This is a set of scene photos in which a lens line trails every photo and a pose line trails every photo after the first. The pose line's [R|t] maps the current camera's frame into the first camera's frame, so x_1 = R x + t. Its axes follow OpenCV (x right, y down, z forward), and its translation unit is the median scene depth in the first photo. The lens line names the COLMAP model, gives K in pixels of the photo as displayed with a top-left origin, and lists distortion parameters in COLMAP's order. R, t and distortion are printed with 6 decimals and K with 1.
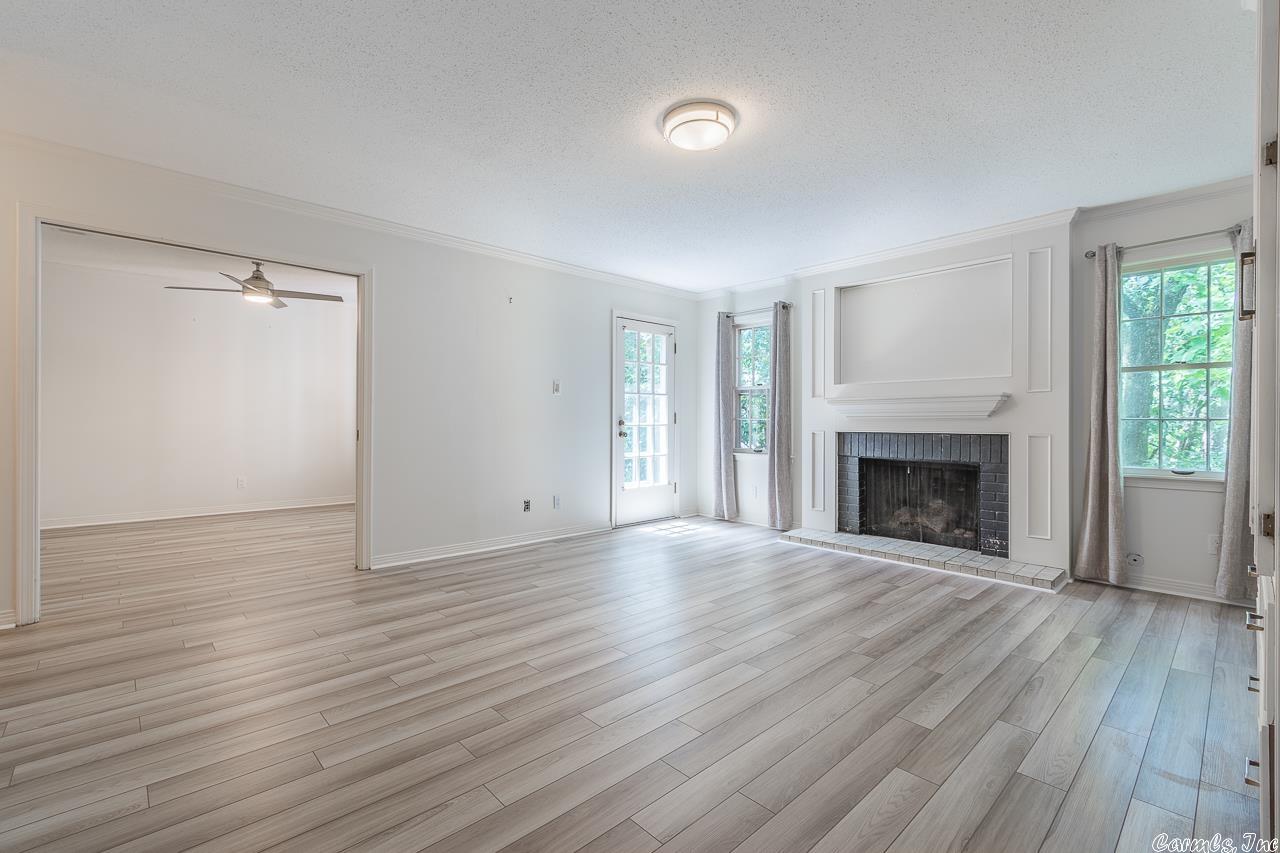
lens RADIAL K [[565.4, 0, 644.1], [0, 565.4, 421.2], [0, 0, 1]] dist [0.001165, 0.000185]
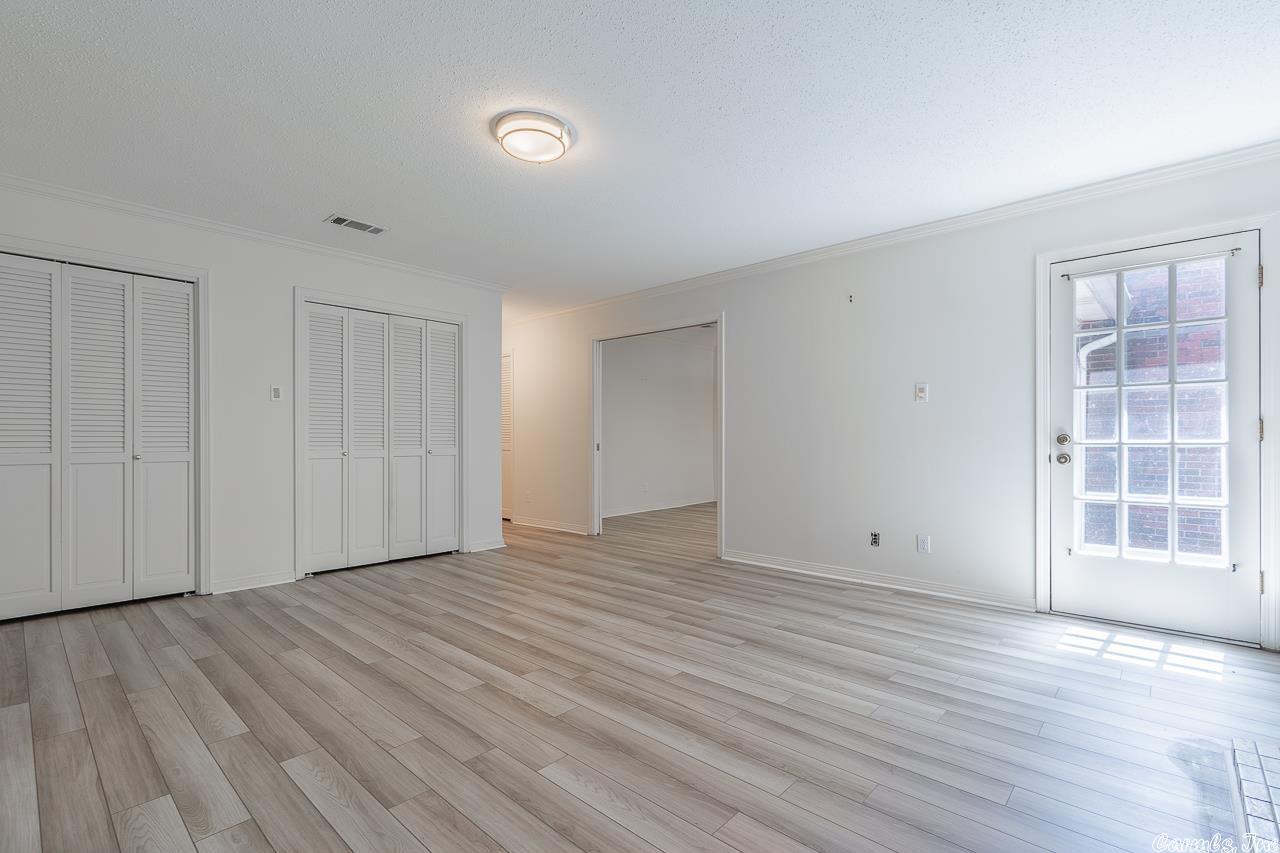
lens RADIAL K [[574.1, 0, 660.0], [0, 574.1, 438.4], [0, 0, 1]] dist [-0.013701, 0.000204]
pose [[0.099821, -0.005228, -0.994992, 0.673972], [-0.004286, 0.999975, -0.005684, 0.010155], [0.994996, 0.004832, 0.099797, 0.687882]]
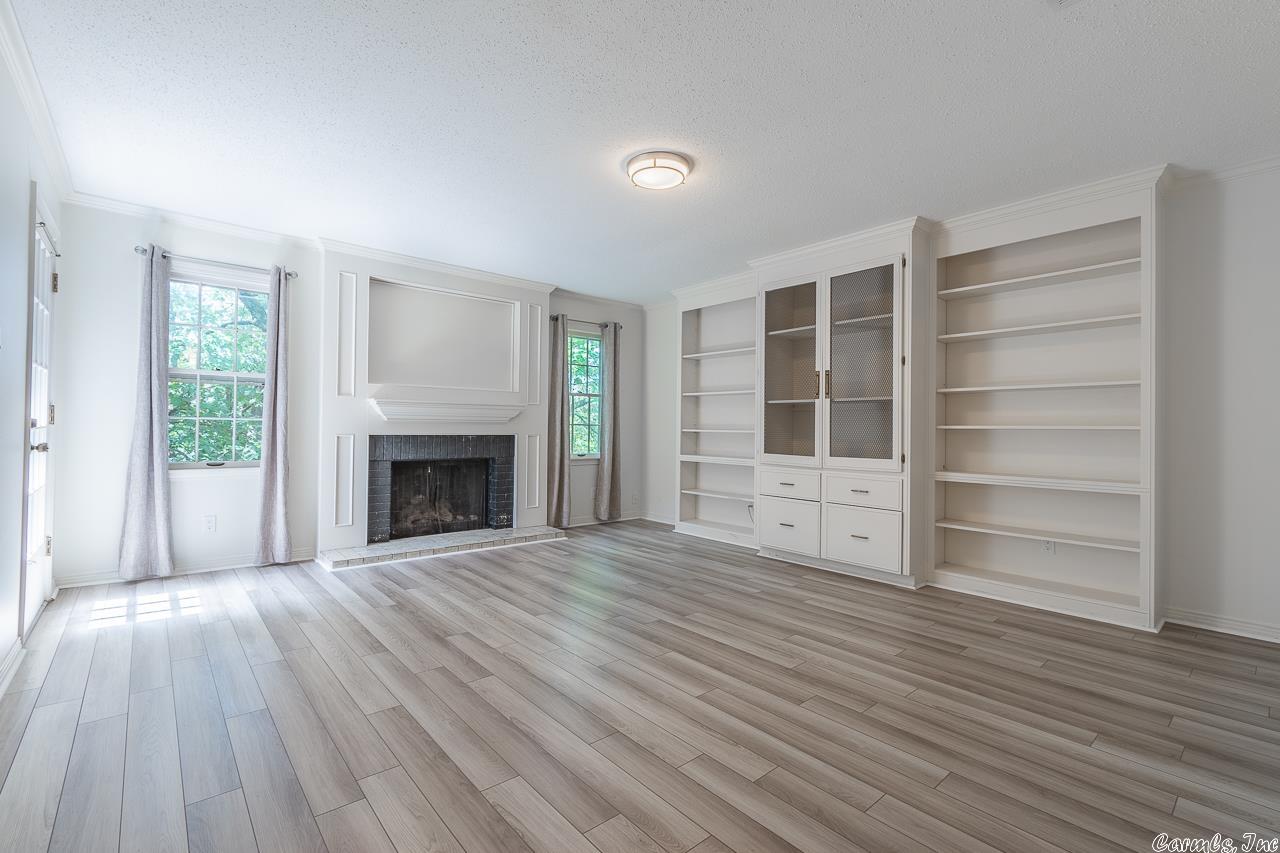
lens RADIAL K [[565.4, 0, 644.1], [0, 565.4, 421.2], [0, 0, 1]] dist [0.001165, 0.000185]
pose [[0.037881, 0.005703, 0.999266, -0.643907], [-0.014430, 0.999883, -0.005159, -0.006068], [-0.999178, -0.014224, 0.037959, 0.603872]]
